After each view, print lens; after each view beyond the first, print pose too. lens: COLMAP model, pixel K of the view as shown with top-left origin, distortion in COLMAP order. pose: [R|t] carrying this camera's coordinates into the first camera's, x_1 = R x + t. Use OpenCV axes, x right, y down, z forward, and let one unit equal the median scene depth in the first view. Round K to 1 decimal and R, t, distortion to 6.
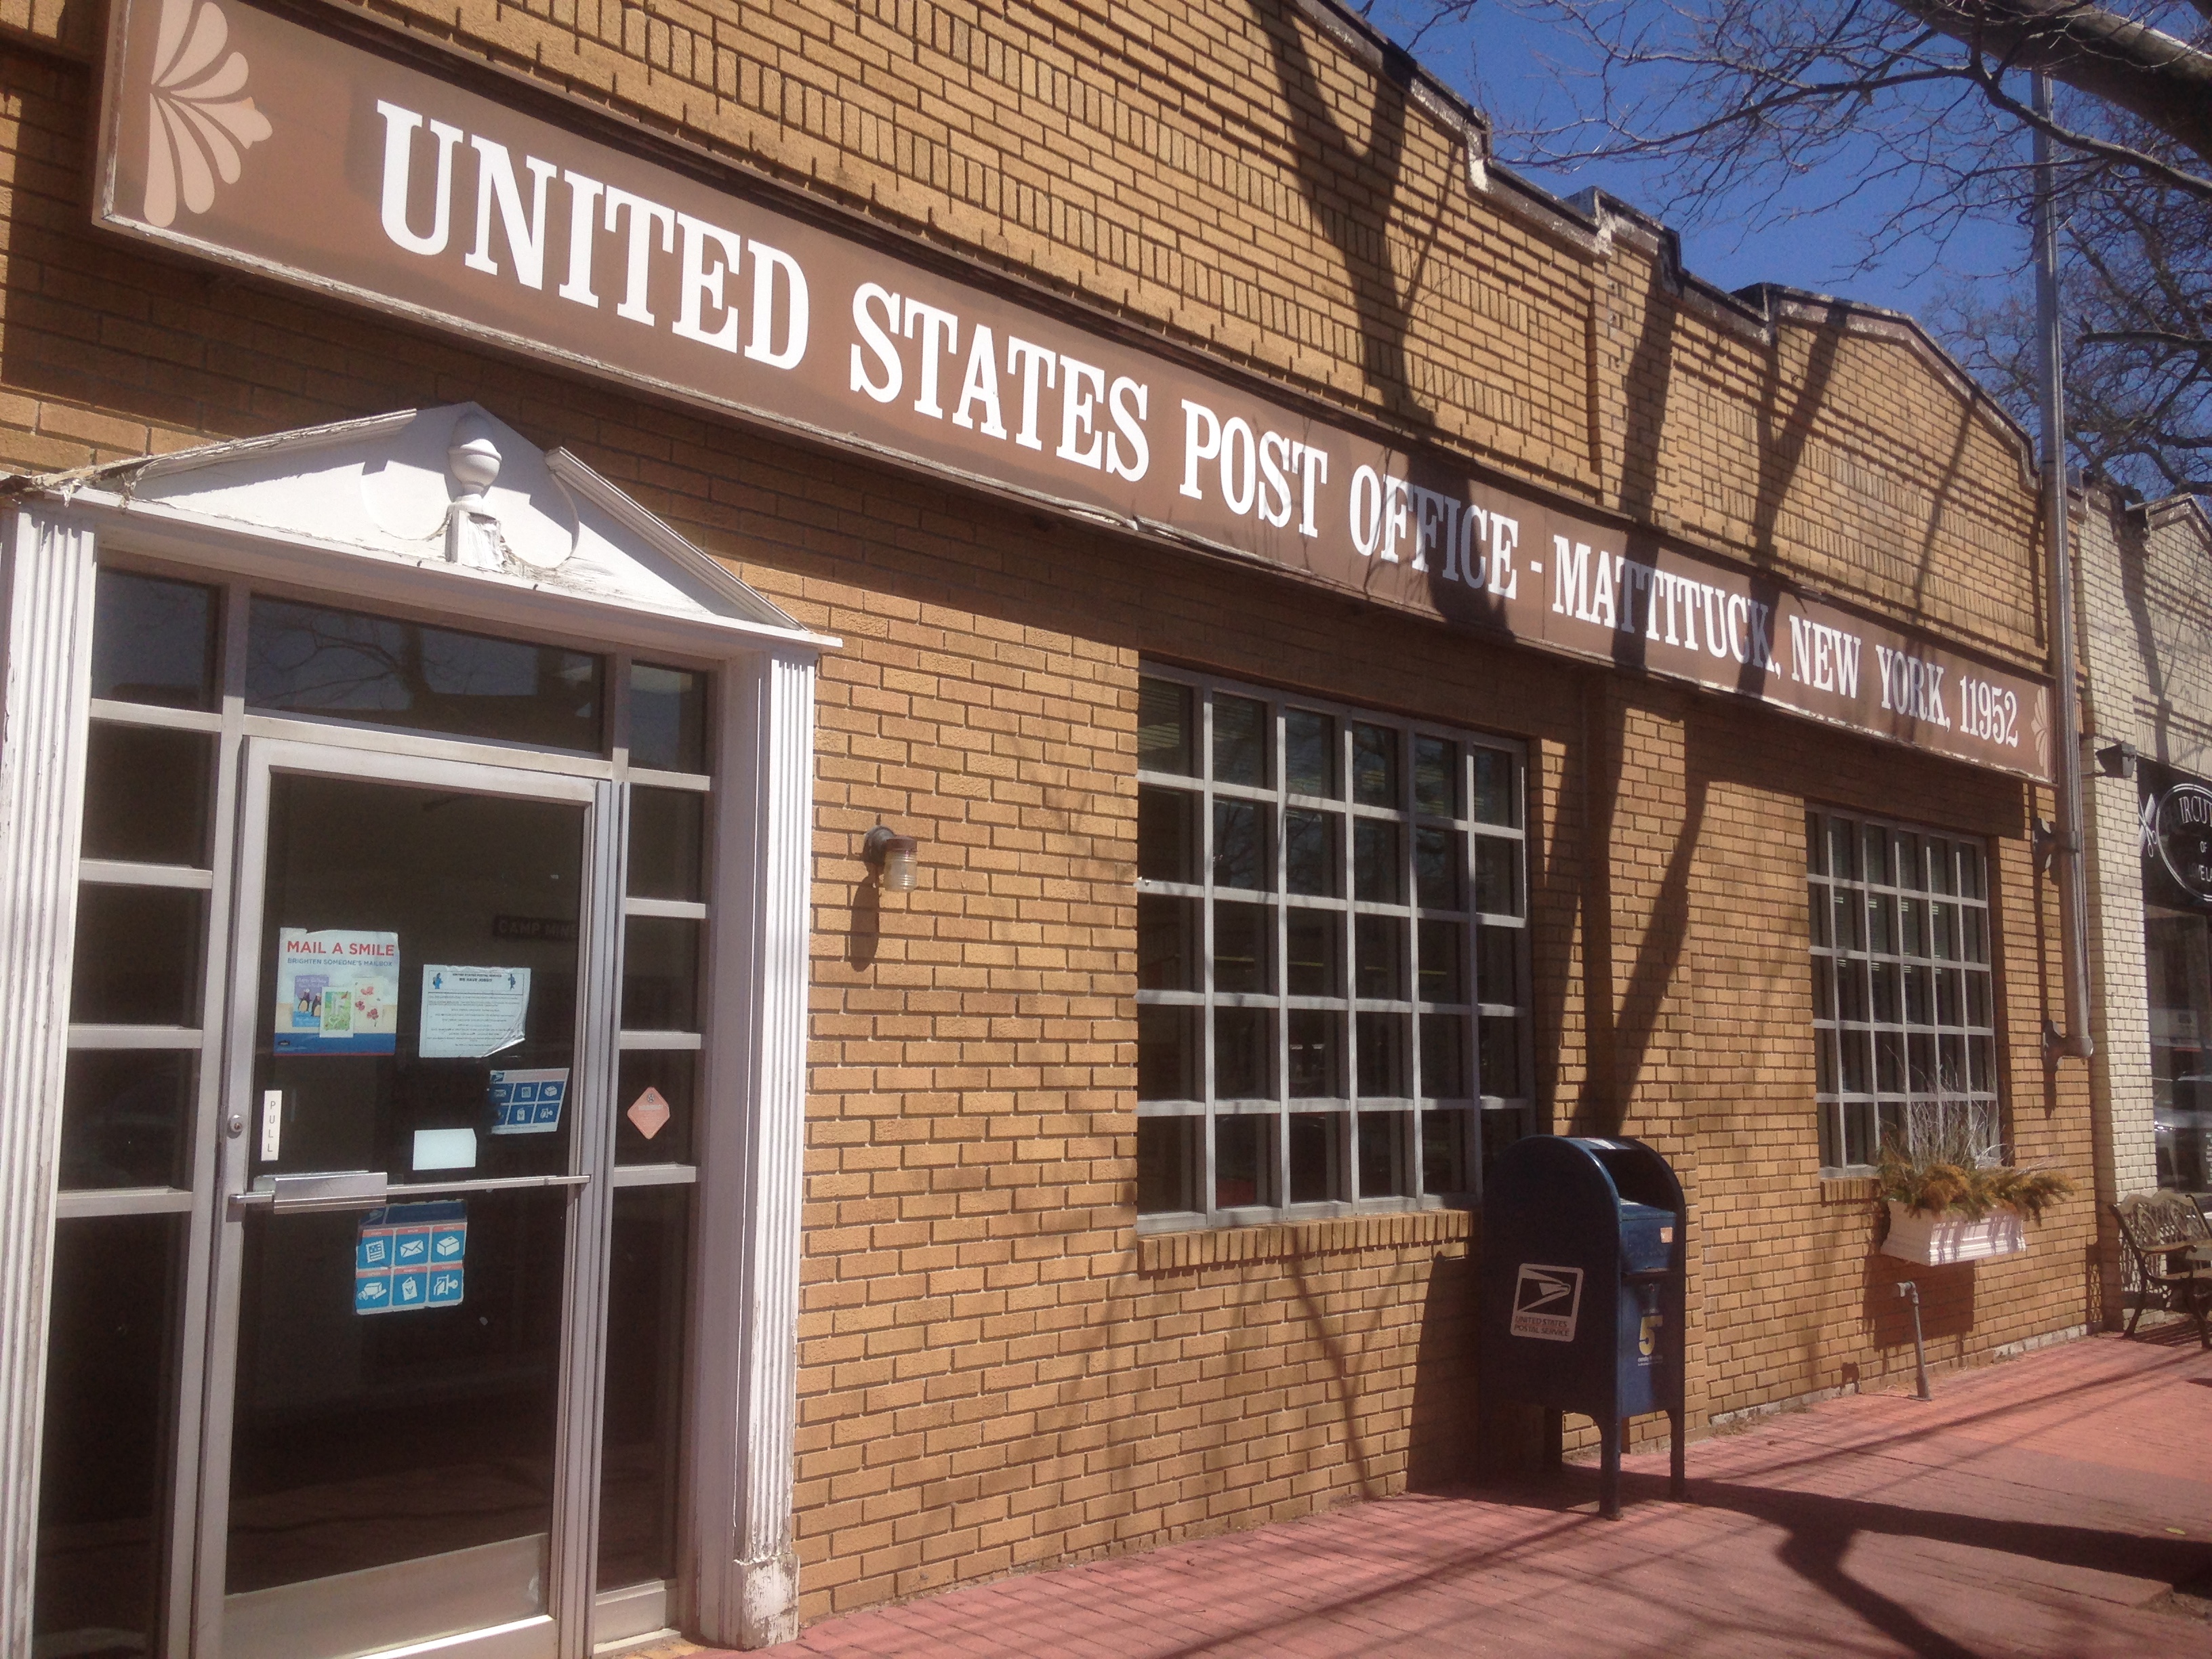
lens RADIAL K [[2113.0, 0, 1105.7], [0, 2113.0, 827.6], [0, 0, 1]] dist [0.004817, 0.000000]
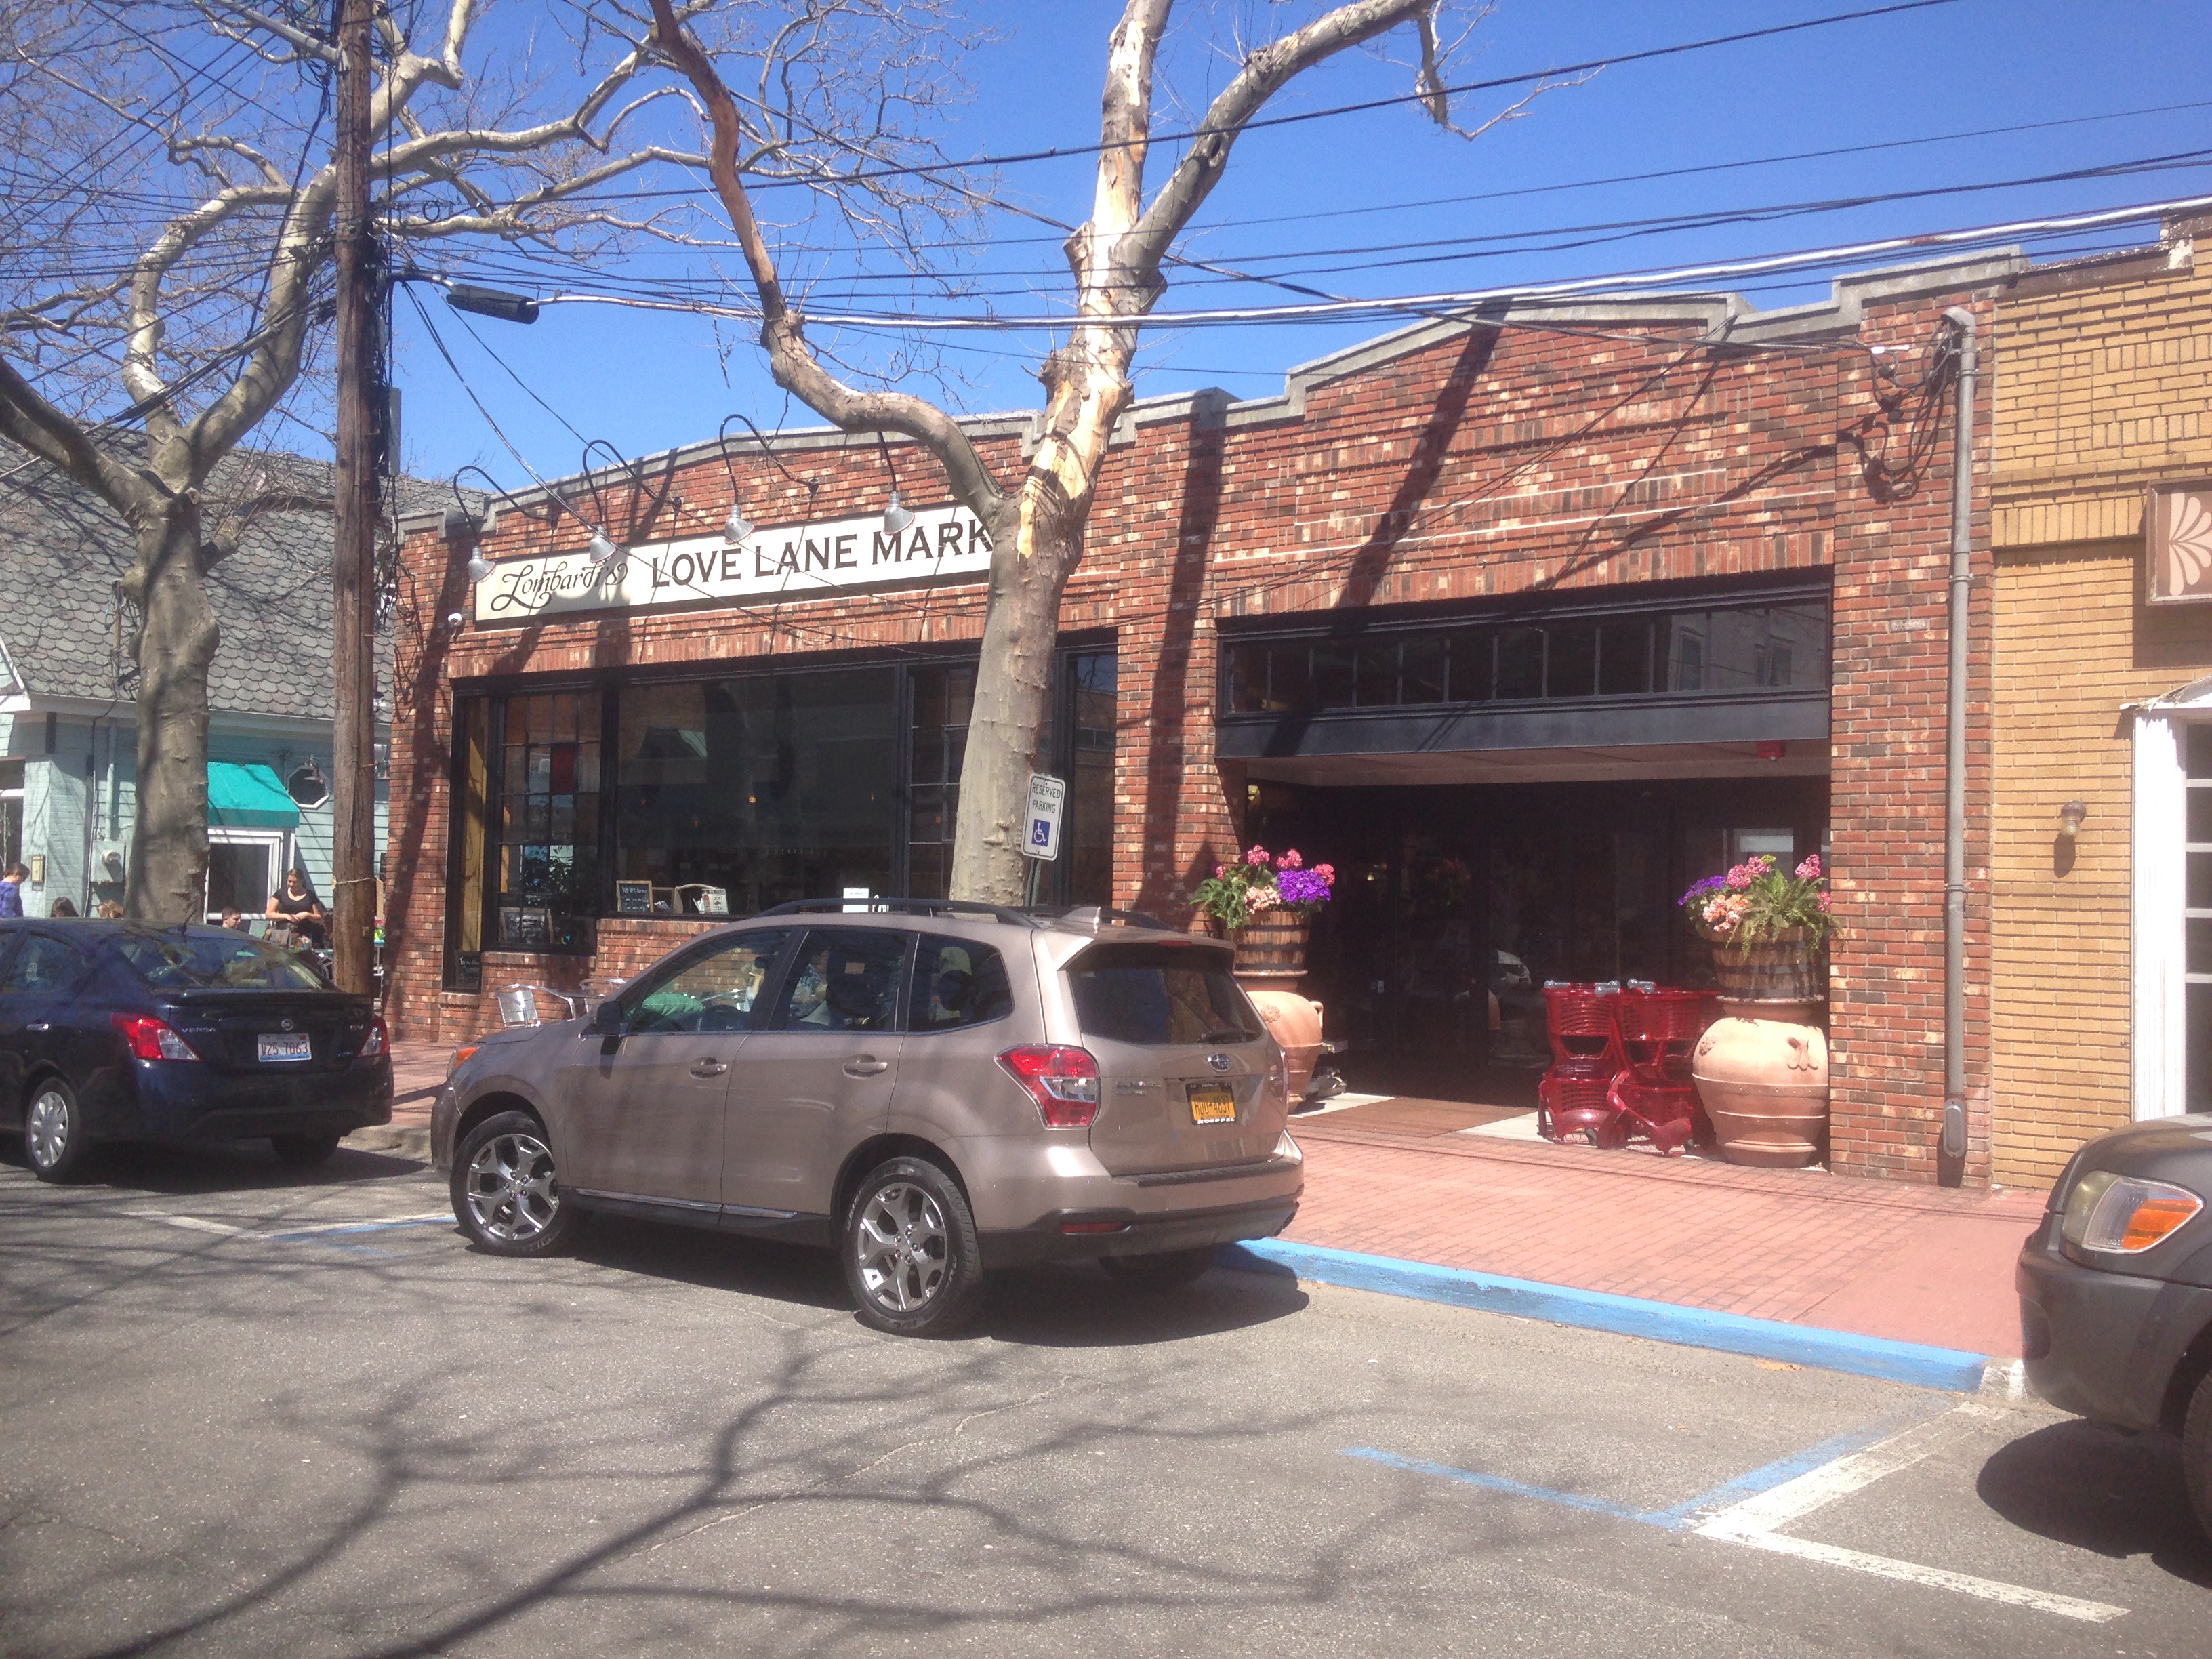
lens RADIAL K [[2113.0, 0, 1105.6], [0, 2113.0, 830.4], [0, 0, 1]] dist [0.004817, 0.000000]
pose [[0.077647, -0.028293, -0.996579, 2.010106], [0.097270, 0.995043, -0.020671, -0.074739], [0.992225, -0.095332, 0.080014, -0.522046]]
